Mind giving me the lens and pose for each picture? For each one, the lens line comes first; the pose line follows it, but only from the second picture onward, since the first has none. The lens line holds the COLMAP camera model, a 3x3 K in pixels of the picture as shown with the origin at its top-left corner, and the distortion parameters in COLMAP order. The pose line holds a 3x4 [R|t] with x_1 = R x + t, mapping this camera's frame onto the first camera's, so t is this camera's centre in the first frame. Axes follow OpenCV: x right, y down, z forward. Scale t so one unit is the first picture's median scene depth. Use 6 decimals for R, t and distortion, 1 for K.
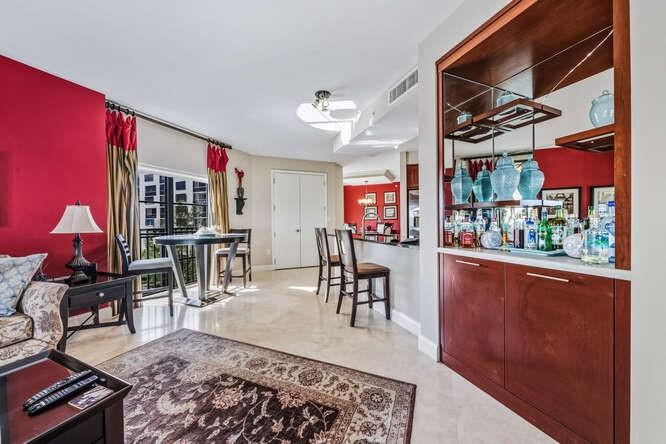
lens RADIAL K [[259.3, 0, 349.1], [0, 259.3, 224.8], [0, 0, 1]] dist [-0.003178, -0.000154]
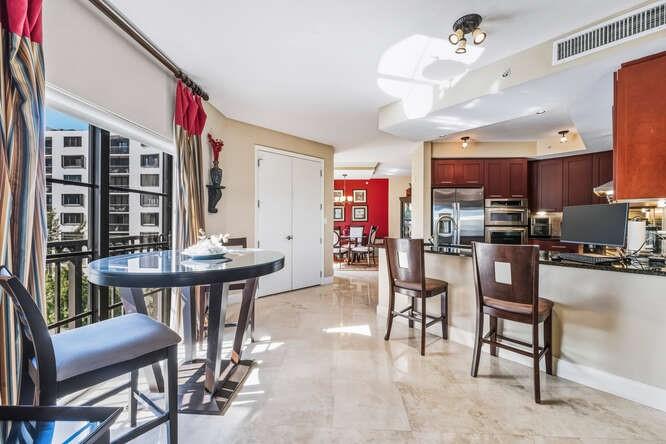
lens RADIAL K [[261.4, 0, 317.4], [0, 261.4, 220.8], [0, 0, 1]] dist [0.002401, 0.000009]
pose [[0.932691, 0.011823, 0.360484, -0.421422], [-0.008108, 0.999897, -0.011818, -0.016867], [-0.360586, 0.008100, 0.932691, 0.356868]]
